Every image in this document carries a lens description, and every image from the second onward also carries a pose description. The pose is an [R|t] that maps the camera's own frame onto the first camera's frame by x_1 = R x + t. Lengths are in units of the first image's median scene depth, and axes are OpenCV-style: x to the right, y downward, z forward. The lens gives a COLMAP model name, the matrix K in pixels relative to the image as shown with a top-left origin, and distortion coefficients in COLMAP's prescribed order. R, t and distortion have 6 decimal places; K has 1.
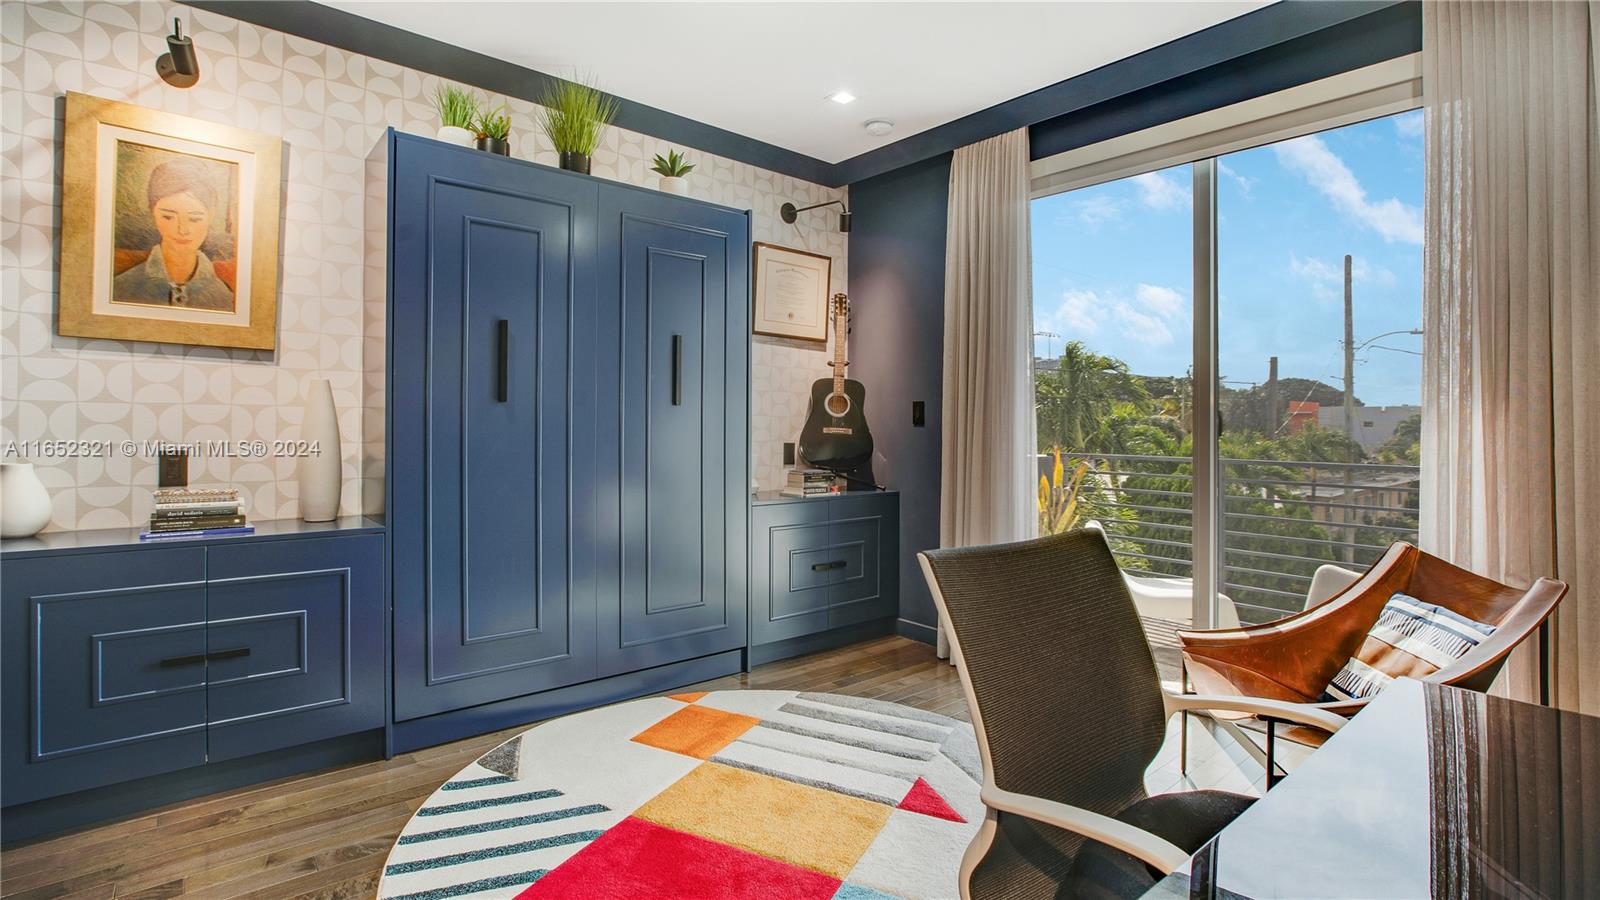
lens RADIAL K [[769.9, 0, 808.6], [0, 769.9, 431.5], [0, 0, 1]] dist [-0.060454, 0.029510]
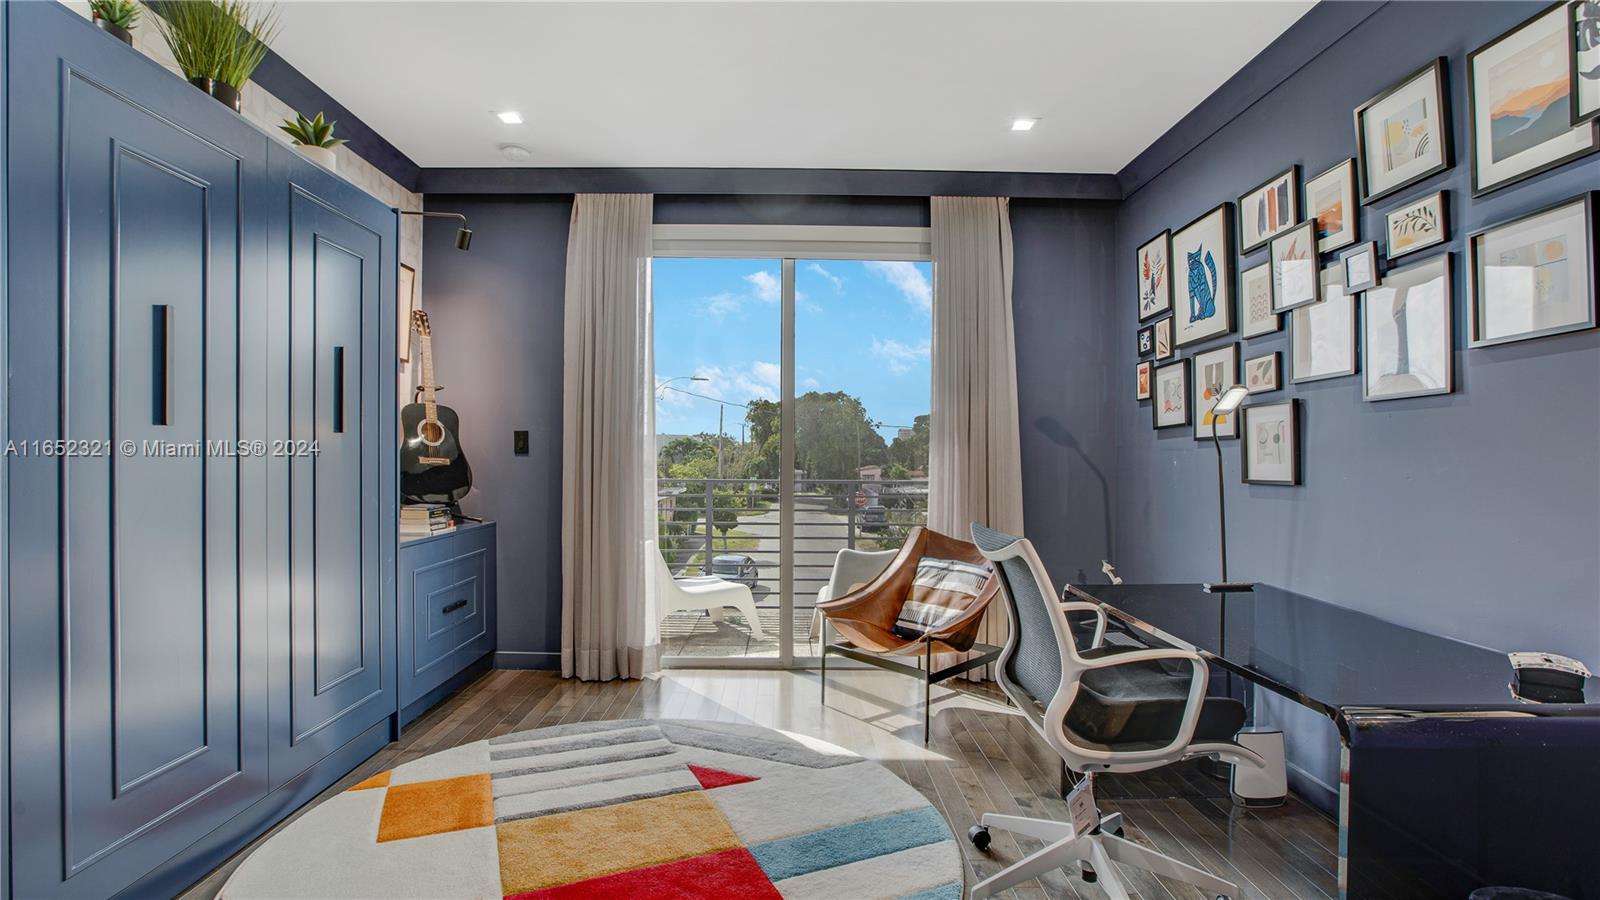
lens RADIAL K [[754.6, 0, 795.3], [0, 754.6, 457.5], [0, 0, 1]] dist [-0.047538, 0.023927]
pose [[0.637753, -0.009621, 0.770181, -0.457481], [0.007521, 0.999952, 0.006263, -0.009259], [-0.770204, 0.001798, 0.637795, 0.117754]]
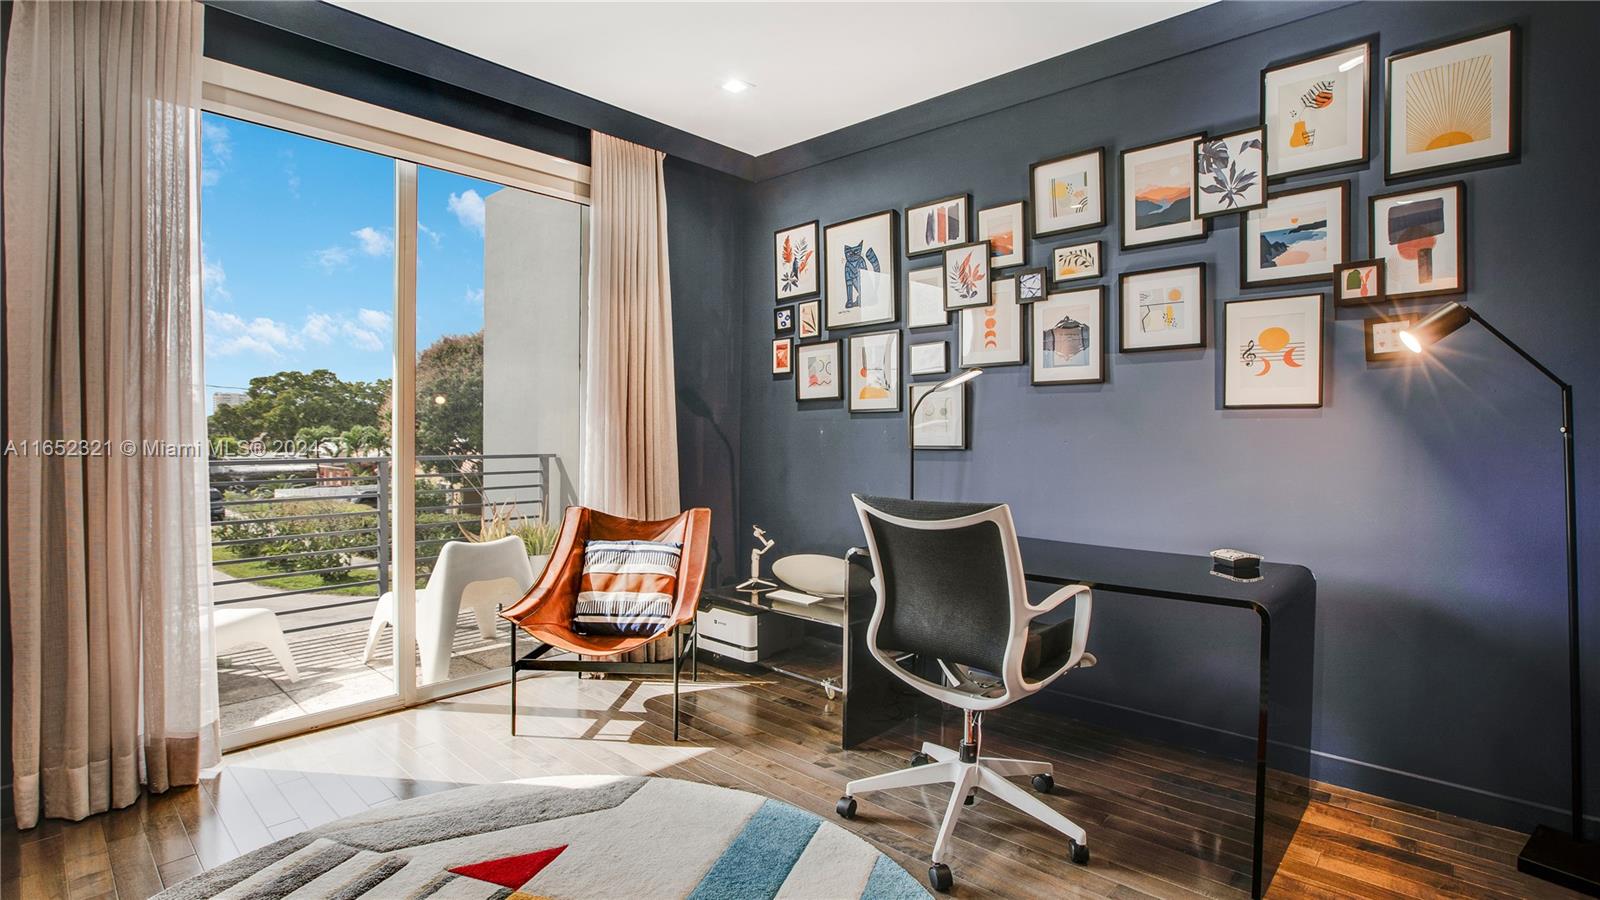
lens RADIAL K [[754.6, 0, 795.3], [0, 754.6, 457.5], [0, 0, 1]] dist [-0.047538, 0.023927]
pose [[-0.120291, -0.057205, 0.991089, -0.486860], [0.004712, 0.998294, 0.058193, -0.019565], [-0.992727, 0.011671, -0.119816, 0.546153]]
